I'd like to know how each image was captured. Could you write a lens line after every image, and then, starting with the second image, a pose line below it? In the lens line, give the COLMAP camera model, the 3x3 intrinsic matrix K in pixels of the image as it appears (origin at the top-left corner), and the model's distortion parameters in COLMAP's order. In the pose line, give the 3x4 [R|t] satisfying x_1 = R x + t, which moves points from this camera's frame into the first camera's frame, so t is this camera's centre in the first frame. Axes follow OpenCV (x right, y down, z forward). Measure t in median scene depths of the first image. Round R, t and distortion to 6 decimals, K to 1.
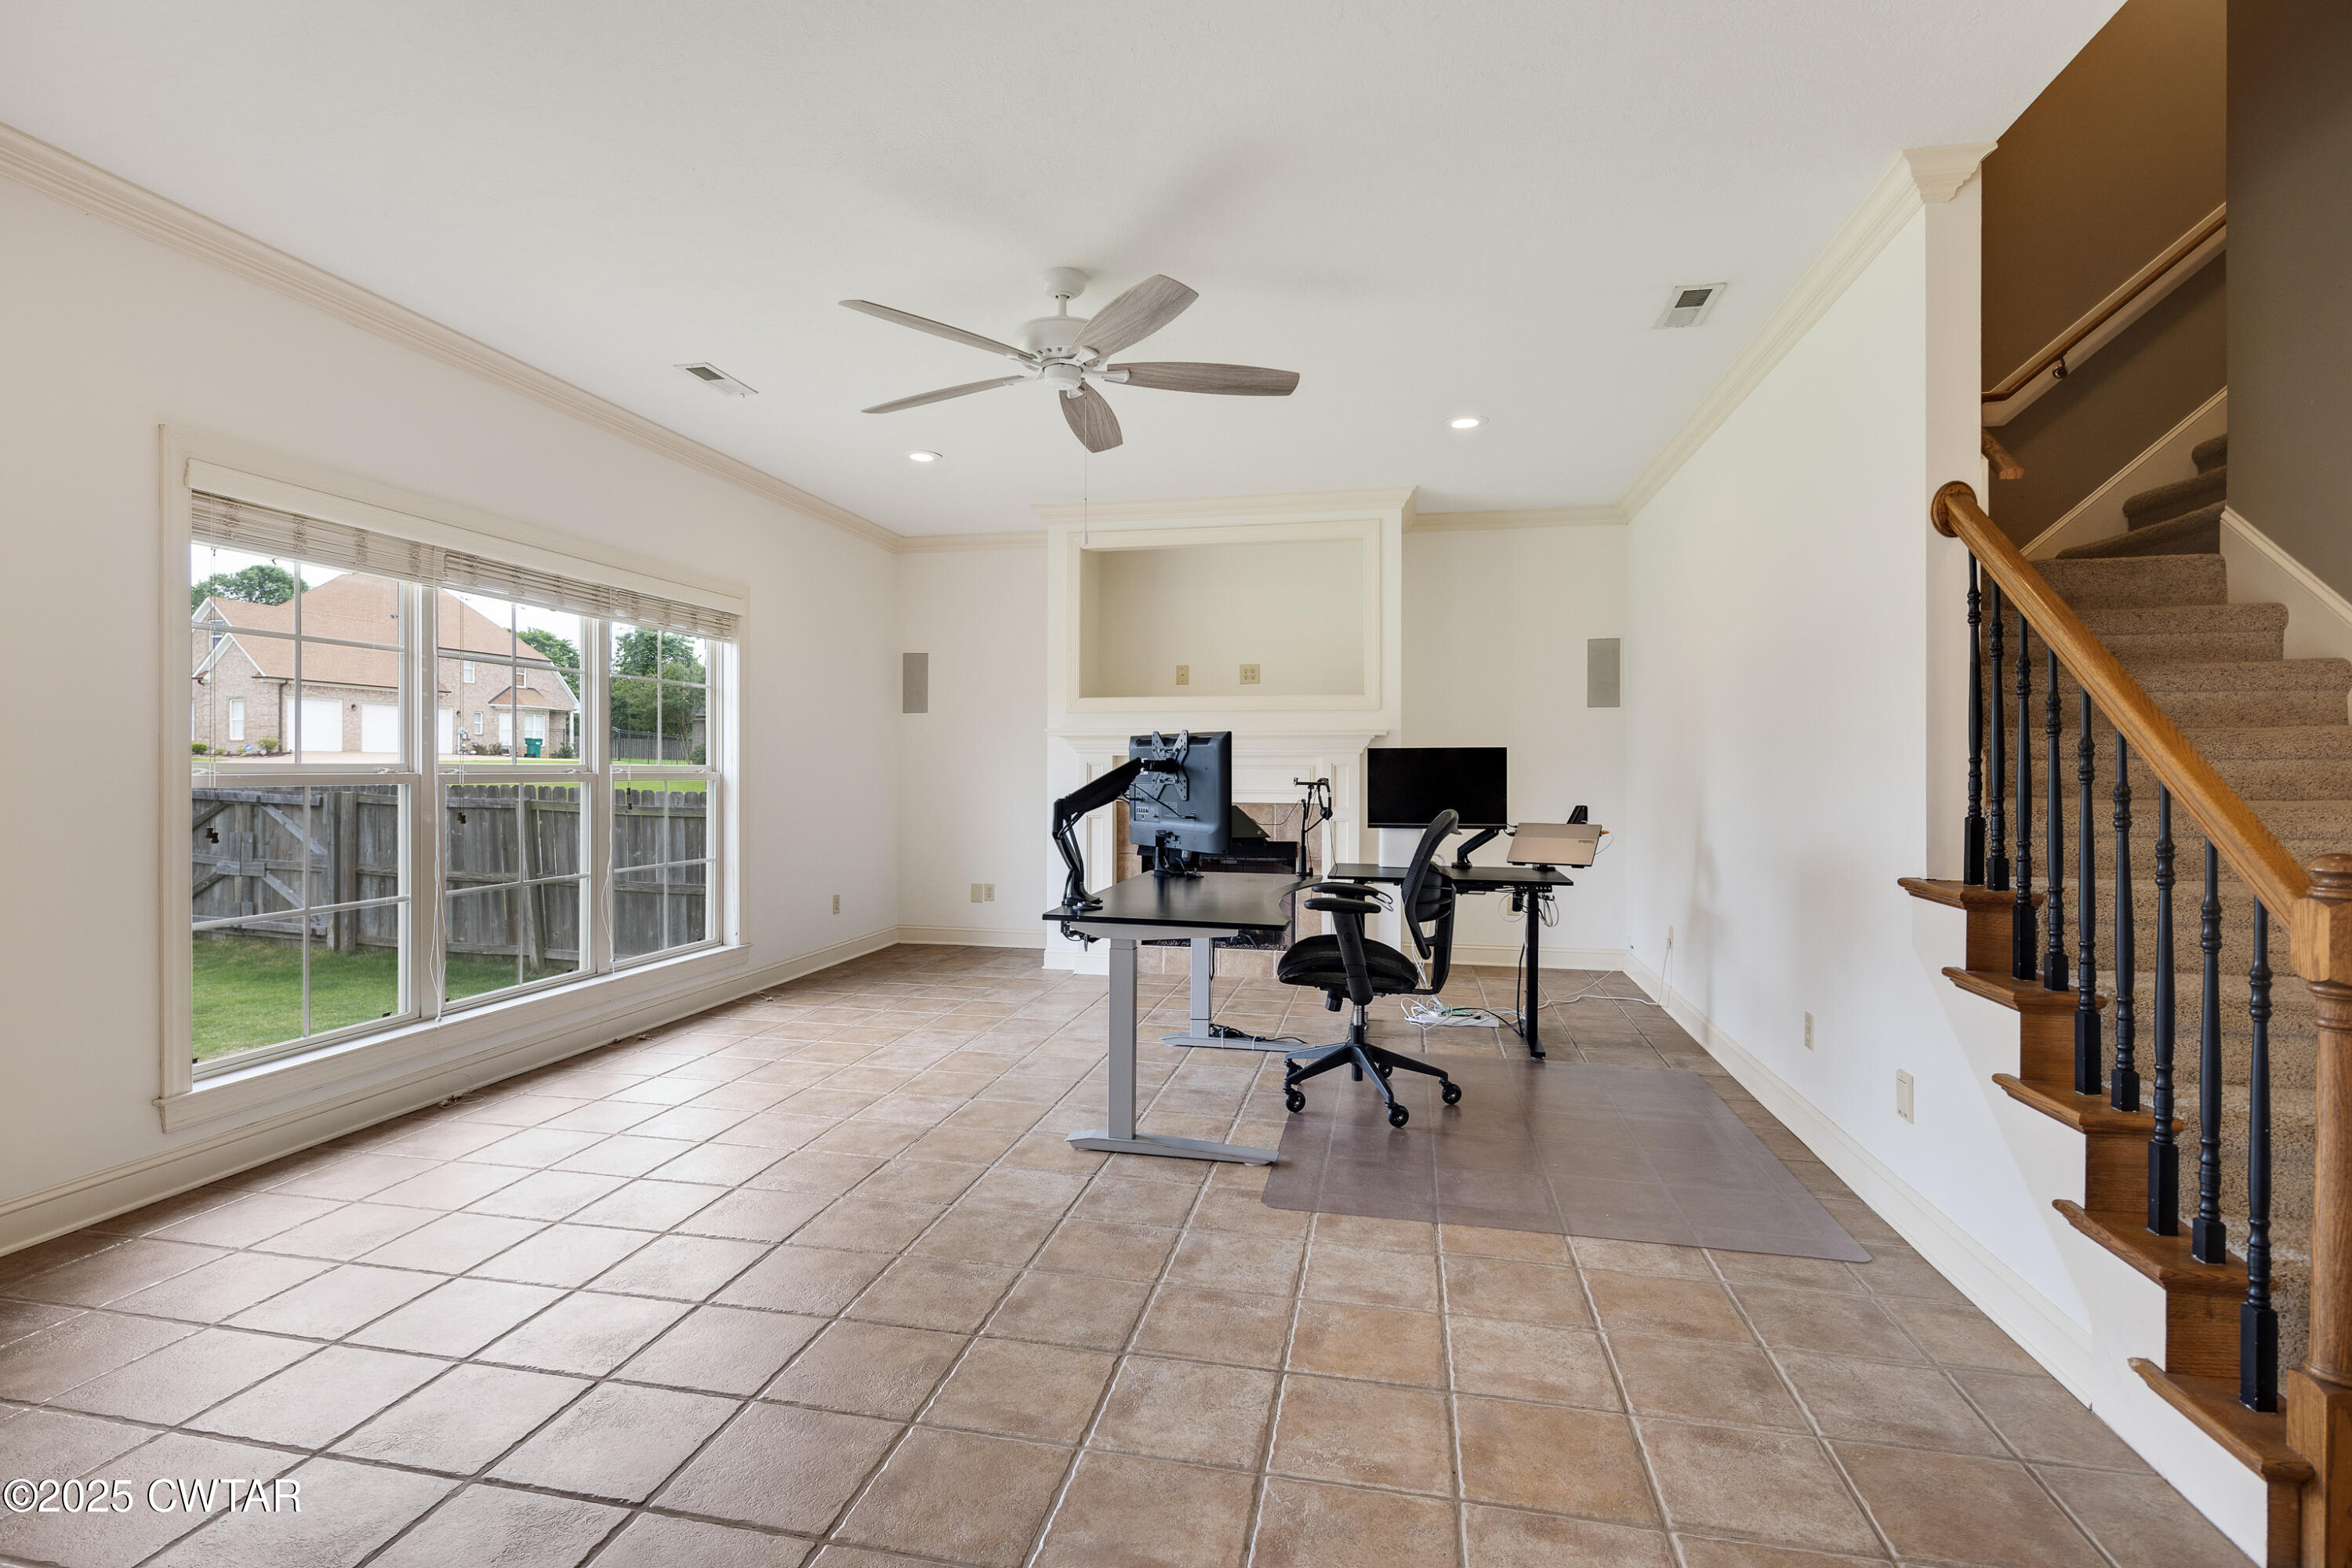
lens RADIAL K [[1131.2, 0, 1150.2], [0, 1131.2, 773.2], [0, 0, 1]] dist [0.006374, -0.005161]
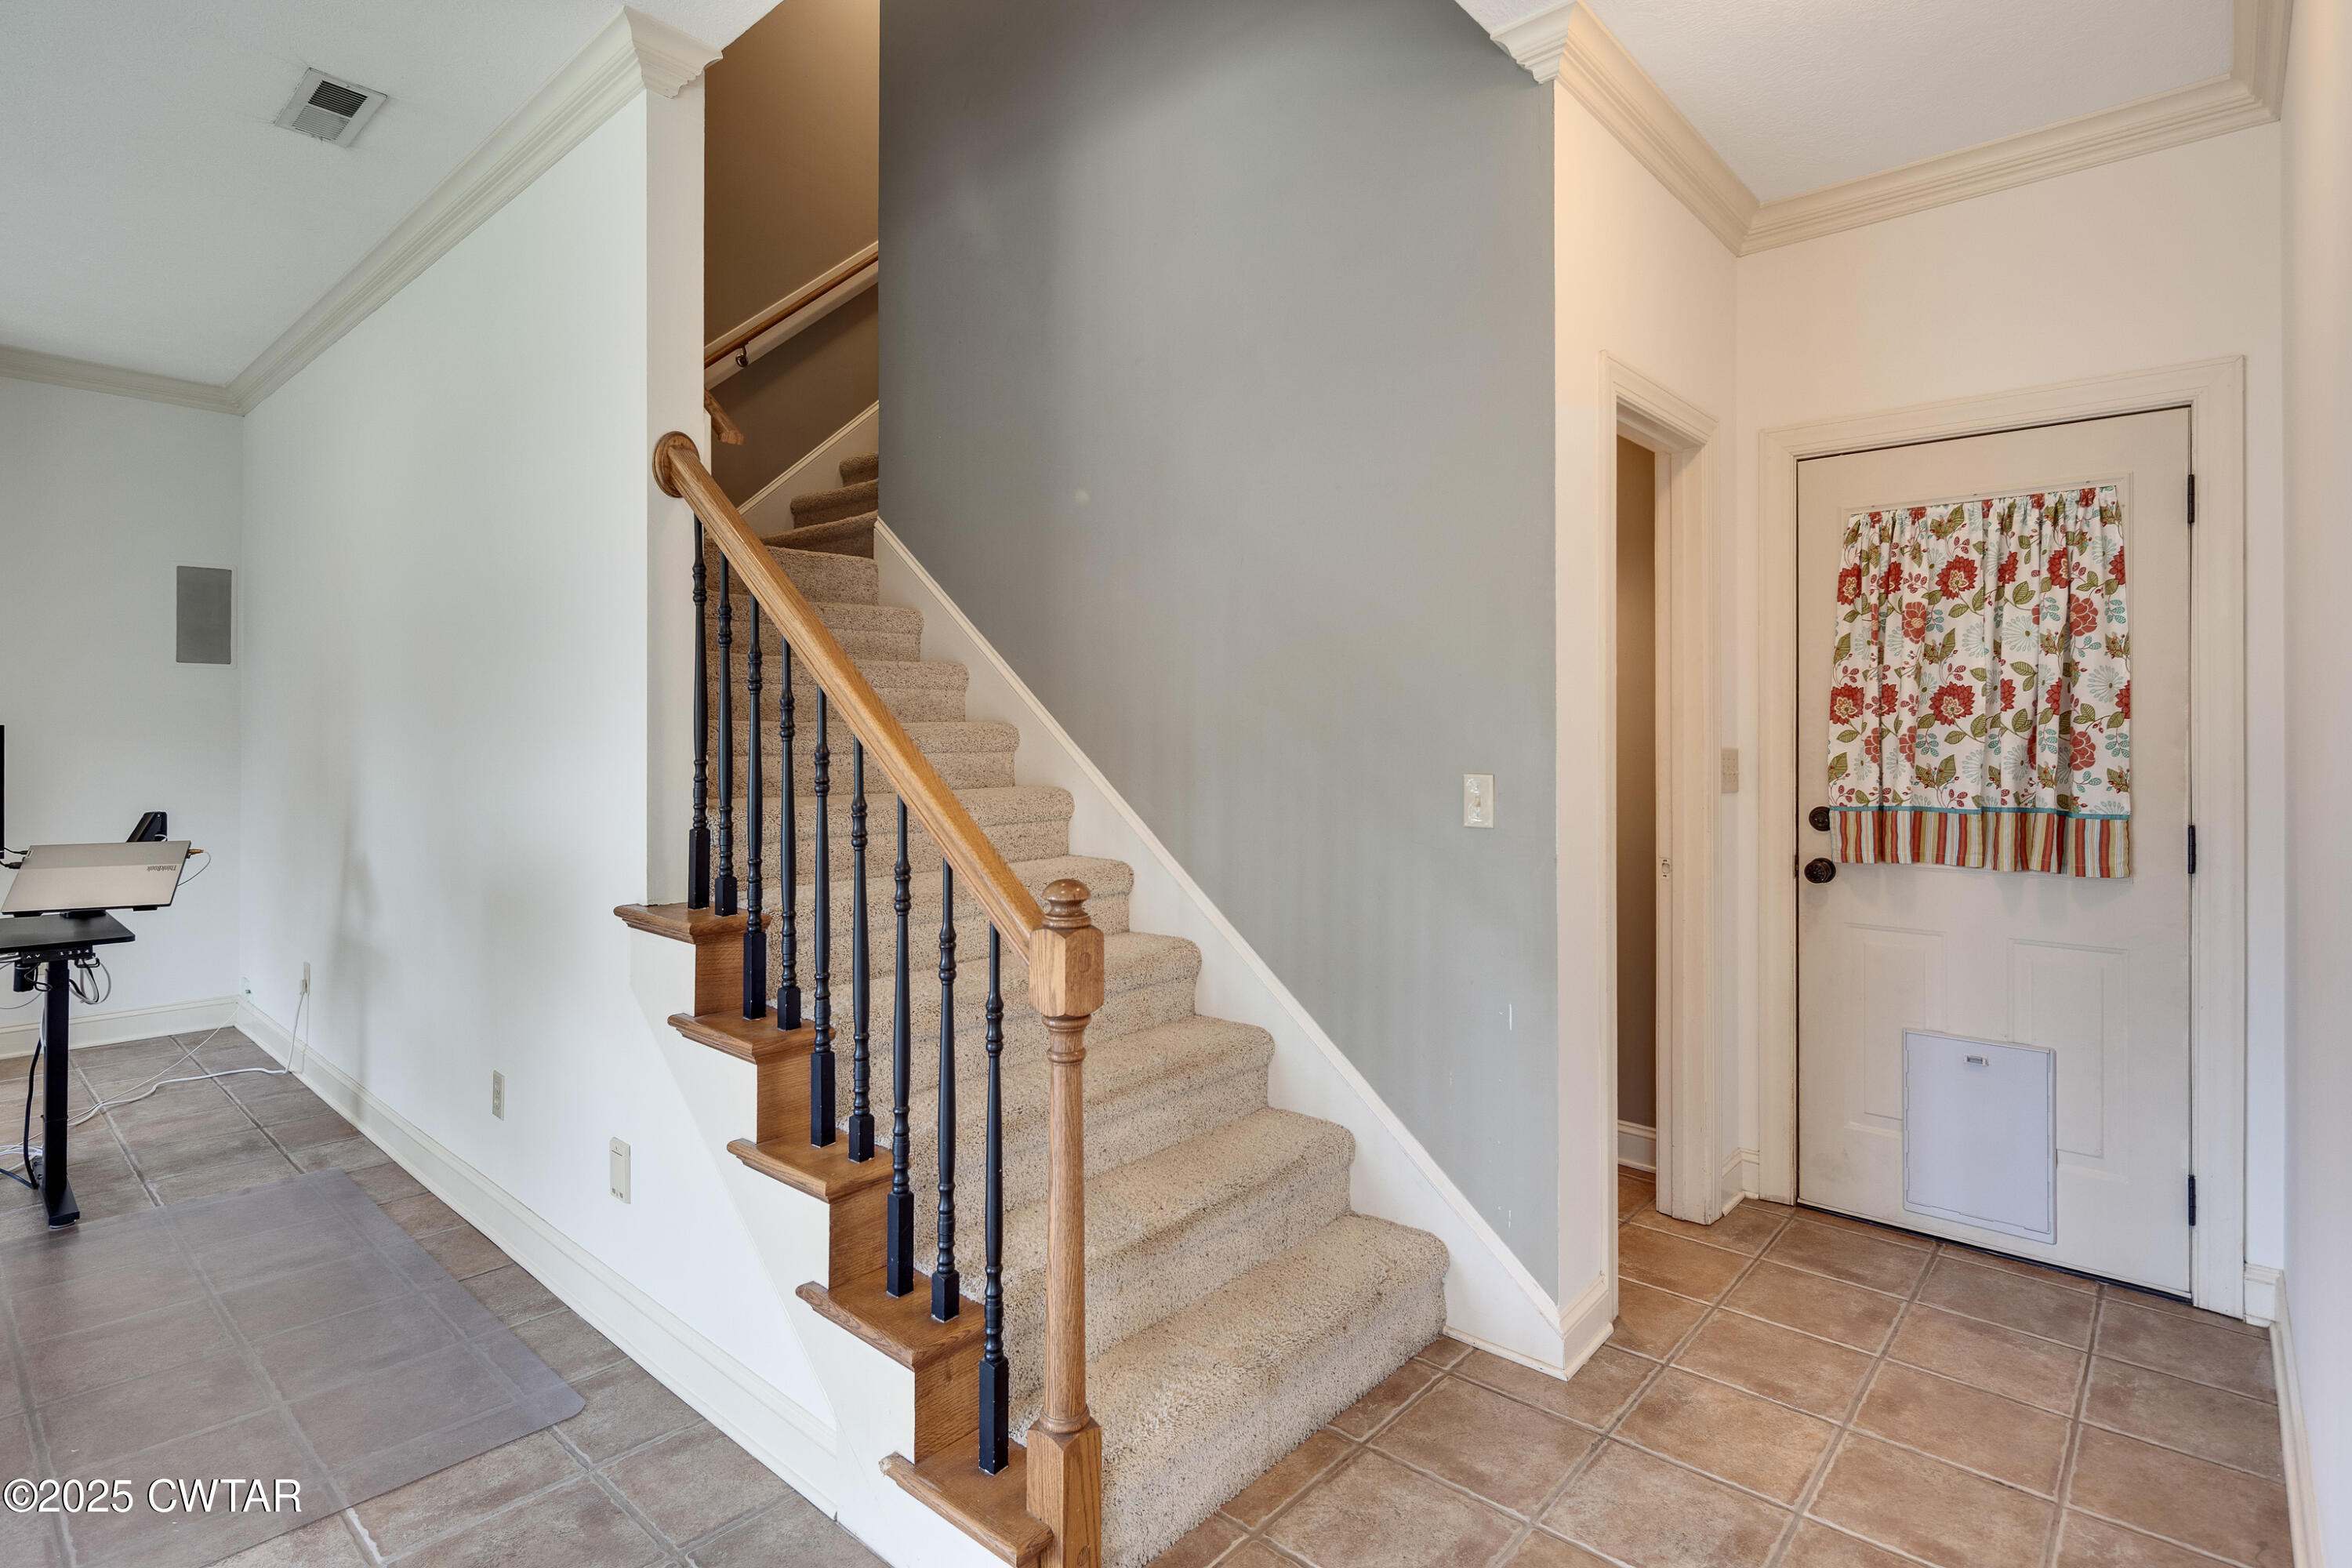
lens RADIAL K [[1131.2, 0, 1152.6], [0, 1131.2, 722.4], [0, 0, 1]] dist [0.006374, -0.005161]
pose [[0.485043, 0.004164, 0.874480, 0.145413], [0.001886, 0.999981, -0.005808, -0.035753], [-0.874488, 0.004466, 0.485026, 0.284968]]
